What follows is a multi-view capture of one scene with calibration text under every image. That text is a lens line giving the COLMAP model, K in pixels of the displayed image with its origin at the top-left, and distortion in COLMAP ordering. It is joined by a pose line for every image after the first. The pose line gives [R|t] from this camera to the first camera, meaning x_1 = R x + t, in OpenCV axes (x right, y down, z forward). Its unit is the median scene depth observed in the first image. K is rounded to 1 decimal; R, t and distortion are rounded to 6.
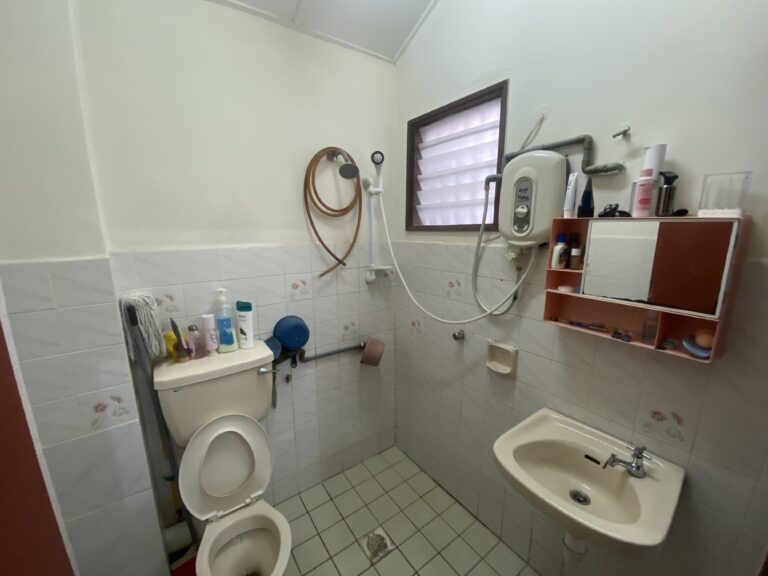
lens RADIAL K [[312.4, 0, 381.3], [0, 312.4, 289.9], [0, 0, 1]] dist [0.010487, -0.010047]
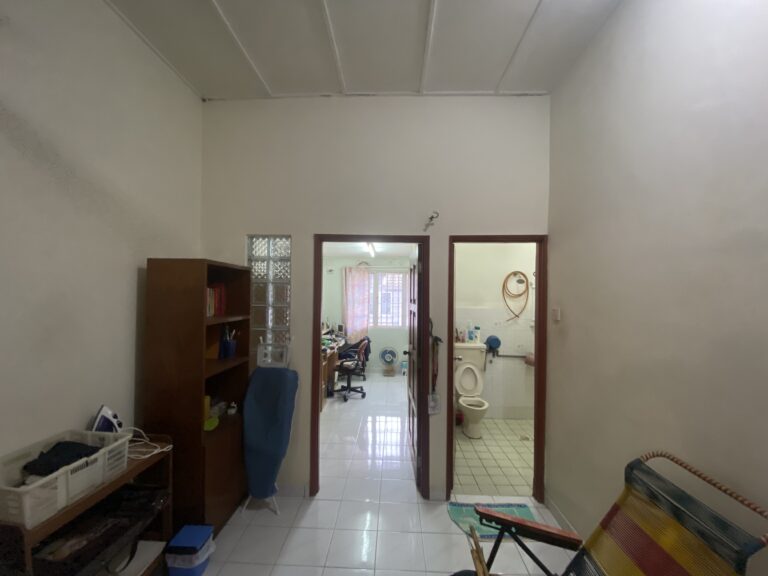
lens RADIAL K [[312.4, 0, 386.4], [0, 312.4, 280.5], [0, 0, 1]] dist [0.010487, -0.010047]
pose [[0.794498, 0.012951, -0.607129, 0.551873], [-0.136696, 0.977928, -0.158023, 0.167063], [0.591682, 0.208541, 0.778732, -1.584386]]
